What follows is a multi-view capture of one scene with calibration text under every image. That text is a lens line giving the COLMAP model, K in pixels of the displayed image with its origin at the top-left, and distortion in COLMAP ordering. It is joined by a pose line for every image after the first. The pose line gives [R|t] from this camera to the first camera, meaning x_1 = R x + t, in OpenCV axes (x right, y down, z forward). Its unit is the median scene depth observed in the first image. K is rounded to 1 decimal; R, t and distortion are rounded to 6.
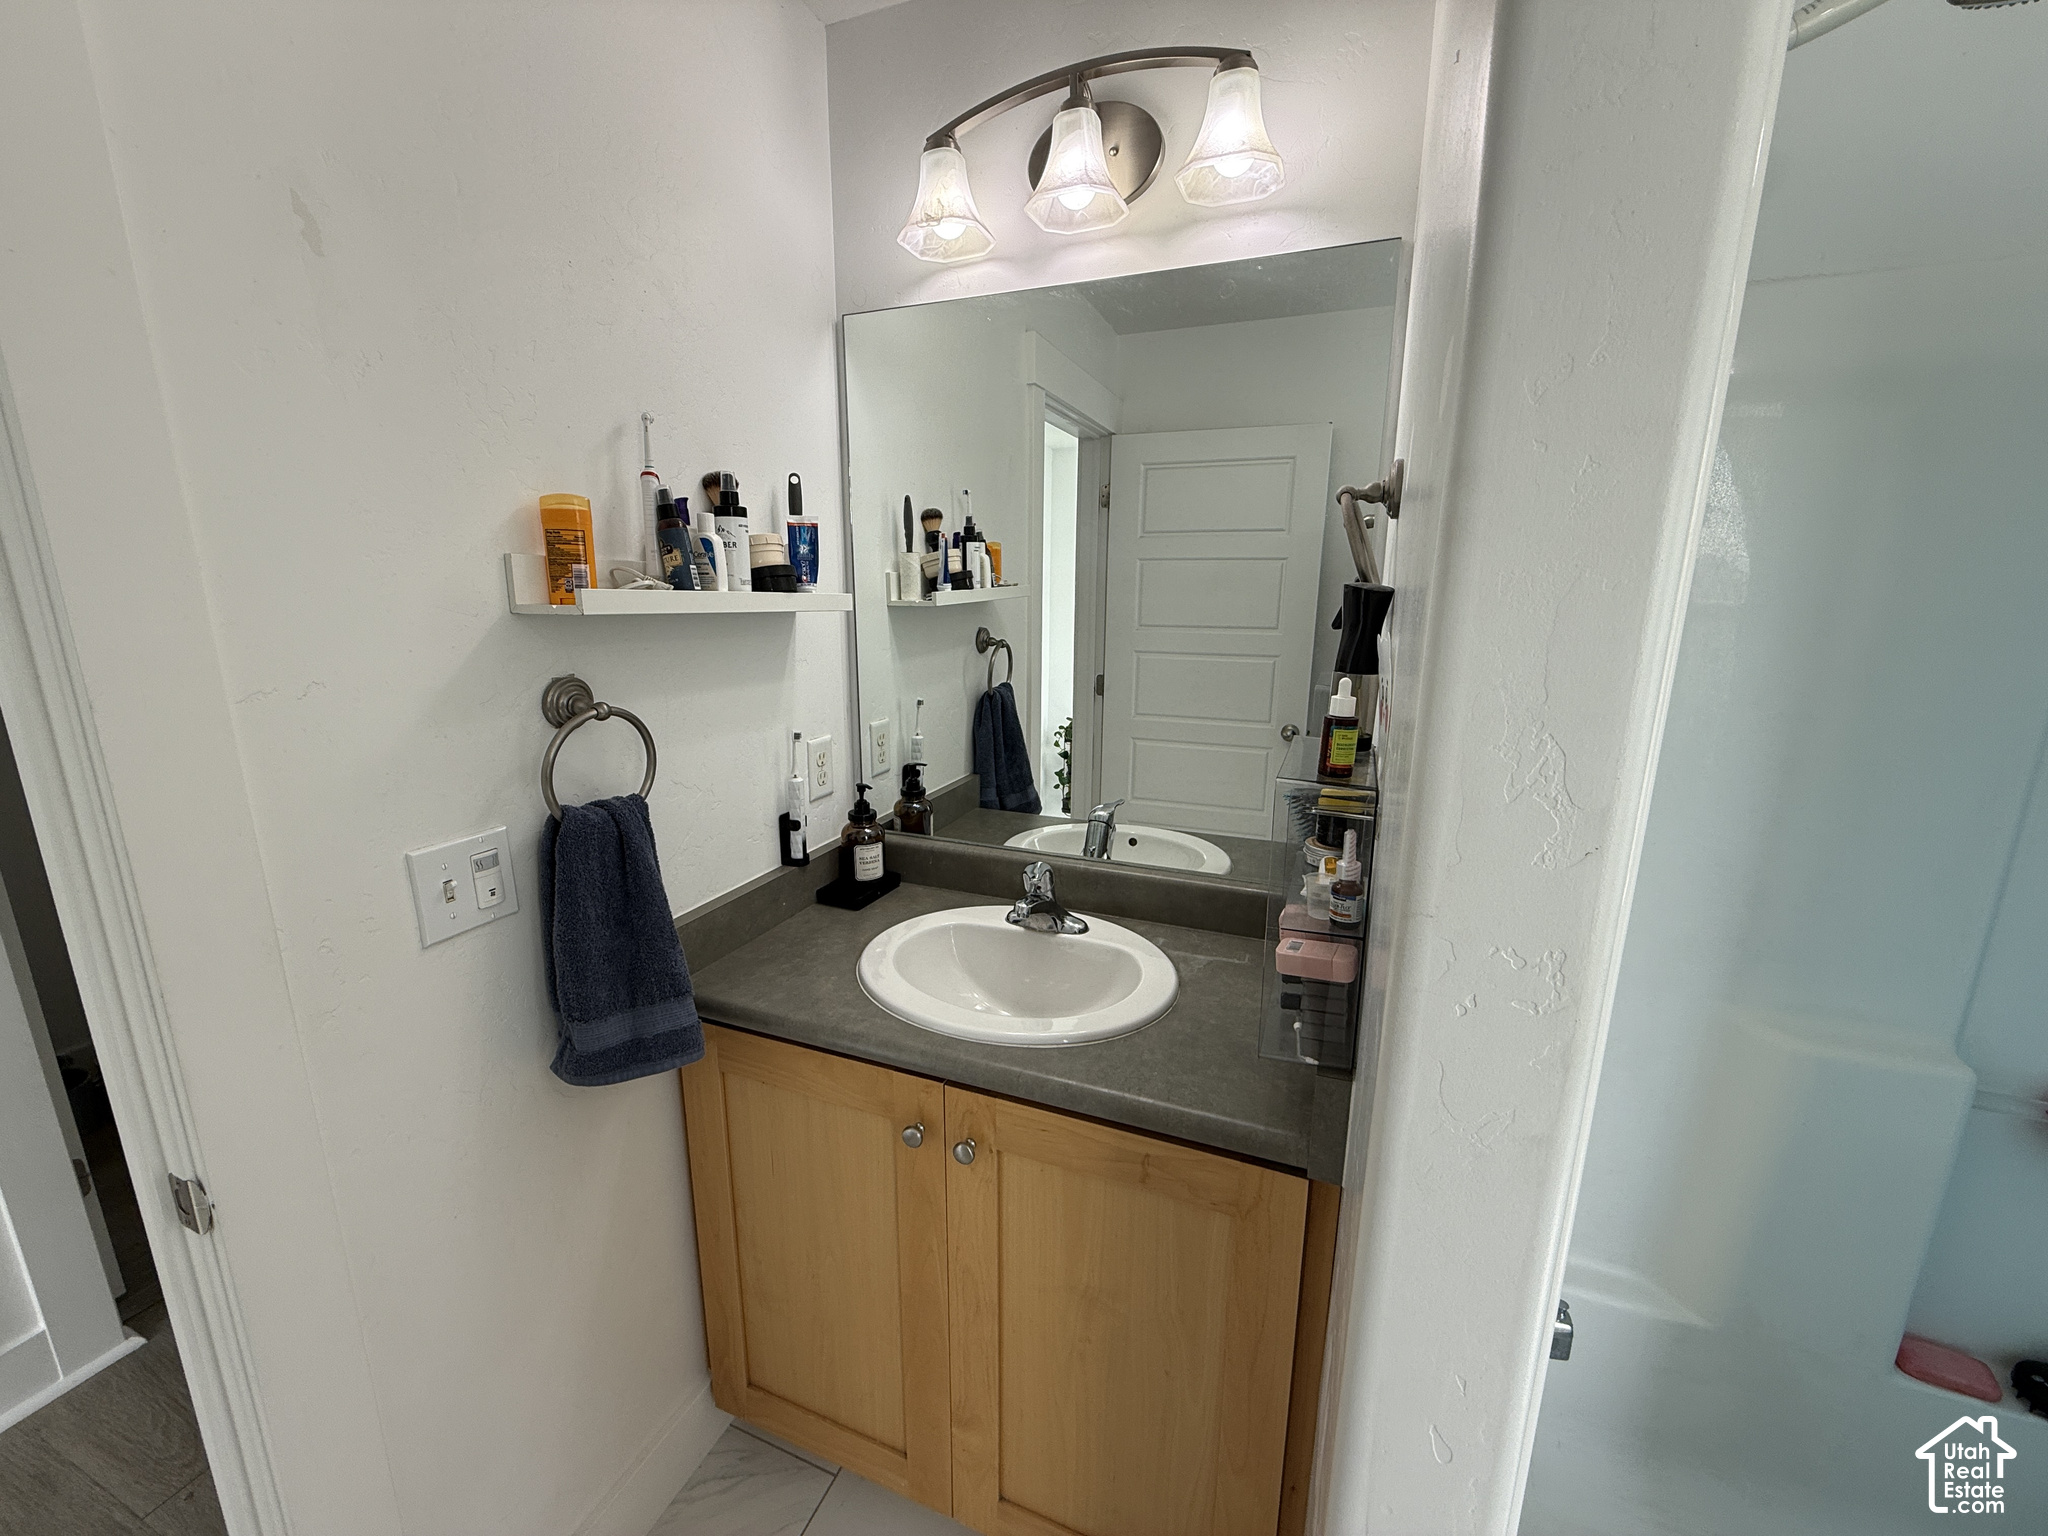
lens RADIAL K [[815.9, 0, 1024.0], [0, 815.9, 768.0], [0, 0, 1]] dist [-0.000309, -0.000007]
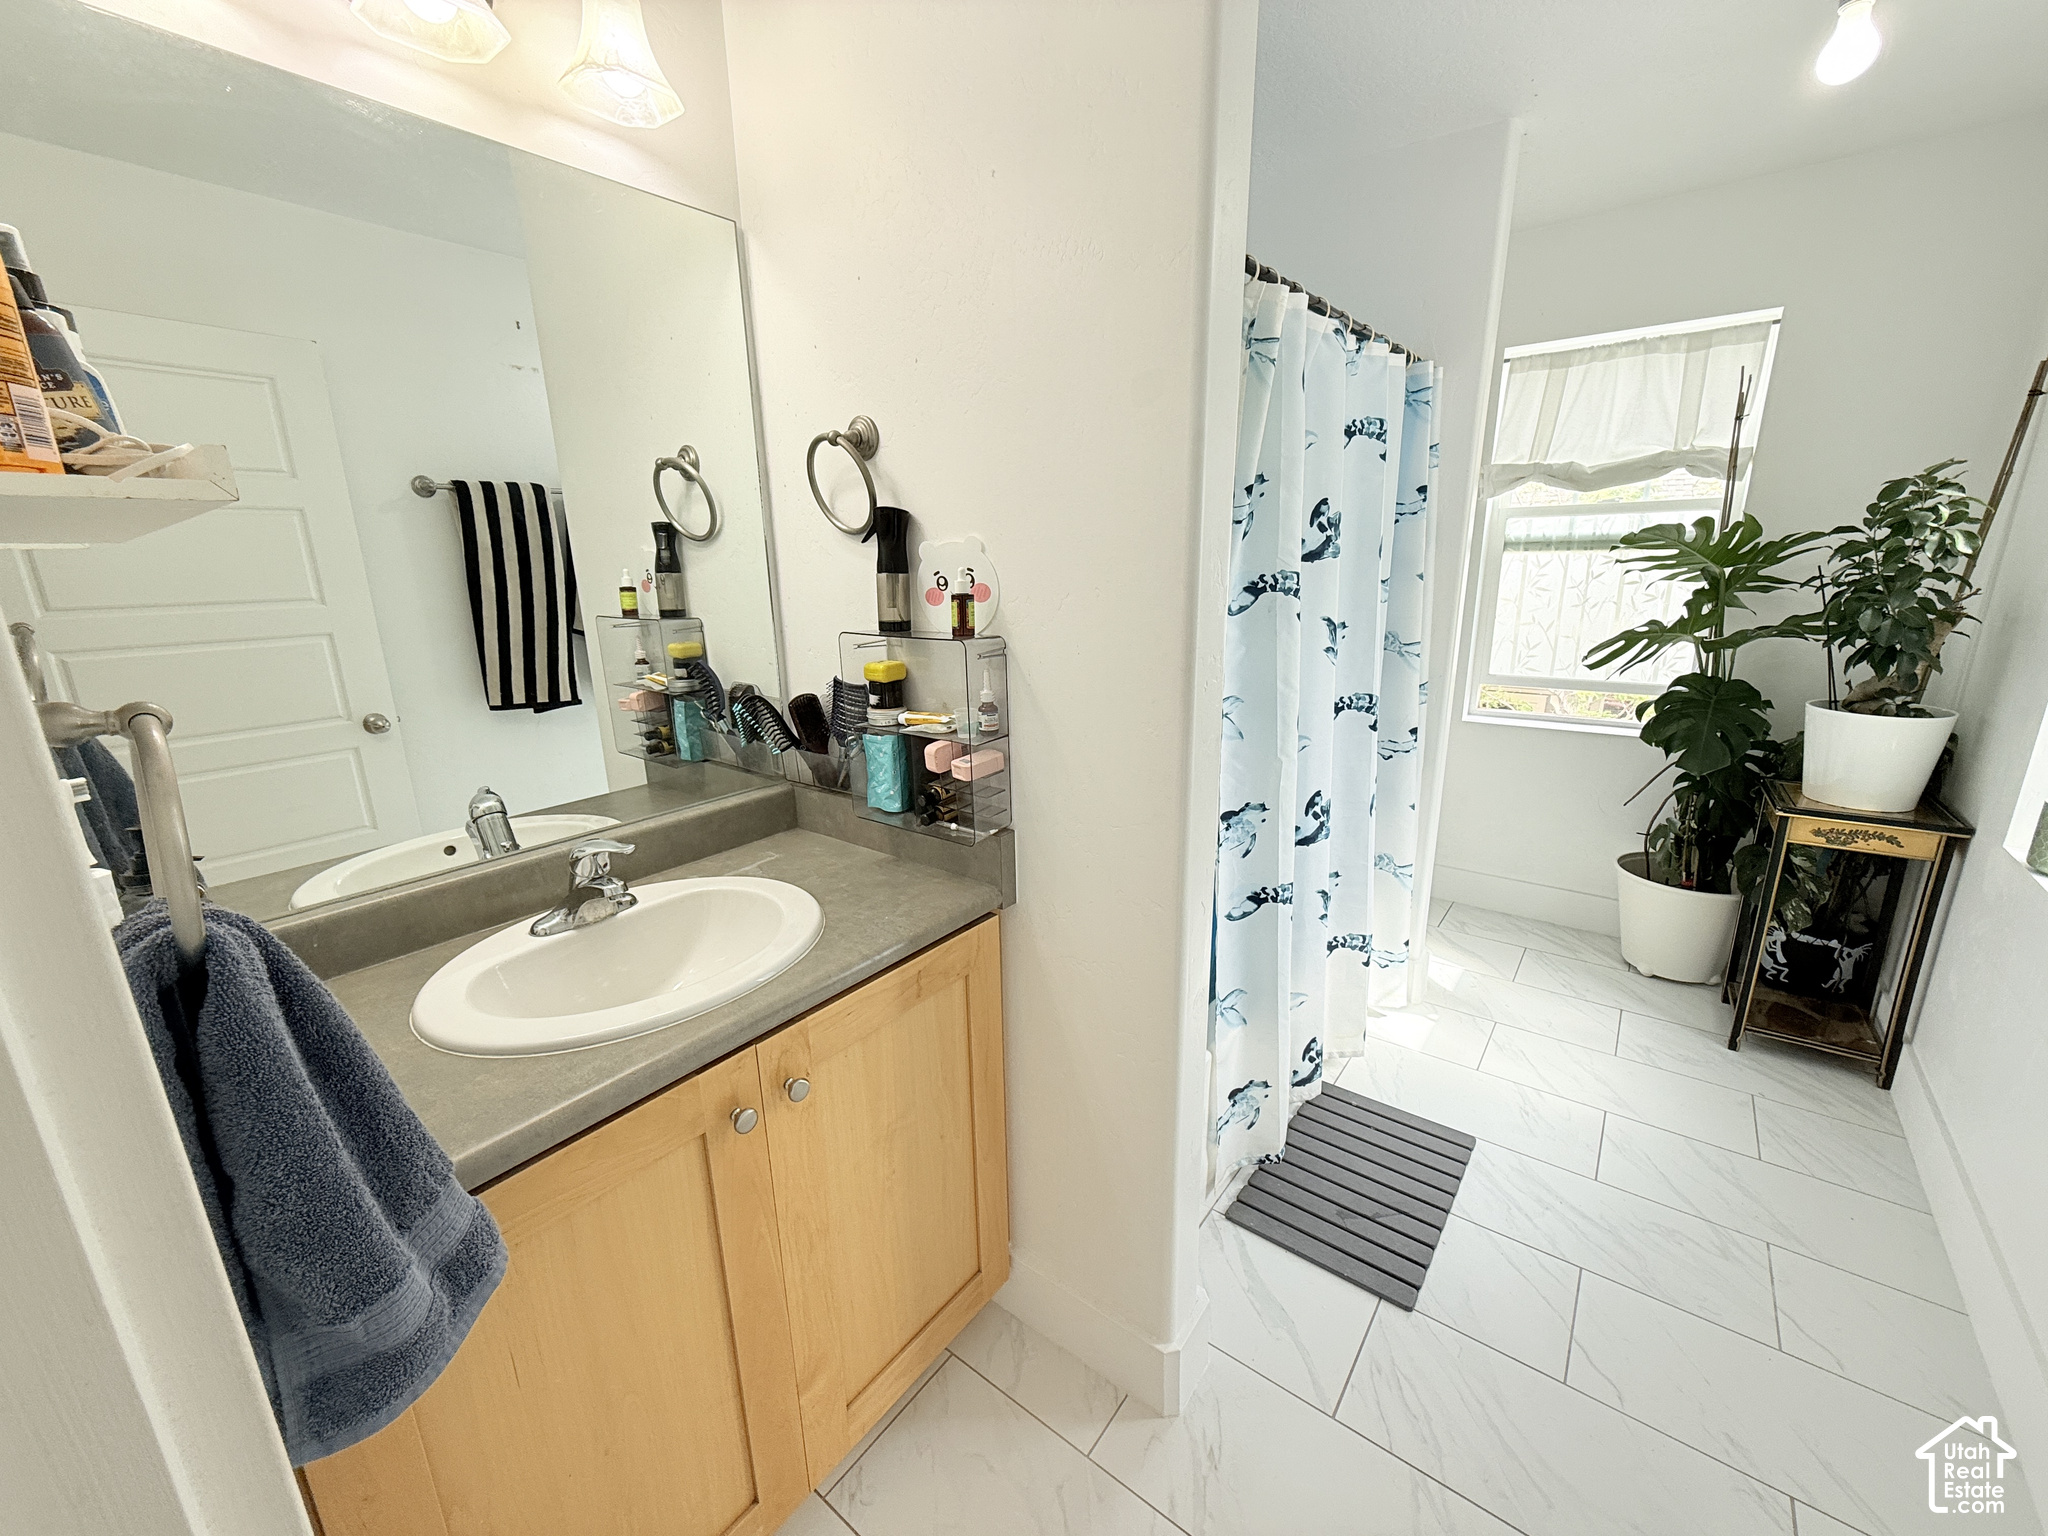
lens RADIAL K [[815.9, 0, 1024.0], [0, 815.9, 768.0], [0, 0, 1]] dist [-0.000309, -0.000007]
pose [[0.274172, -0.254532, 0.927385, -0.781583], [0.231863, 0.953386, 0.193120, -0.016772], [-0.933311, 0.162078, 0.320408, 0.368920]]
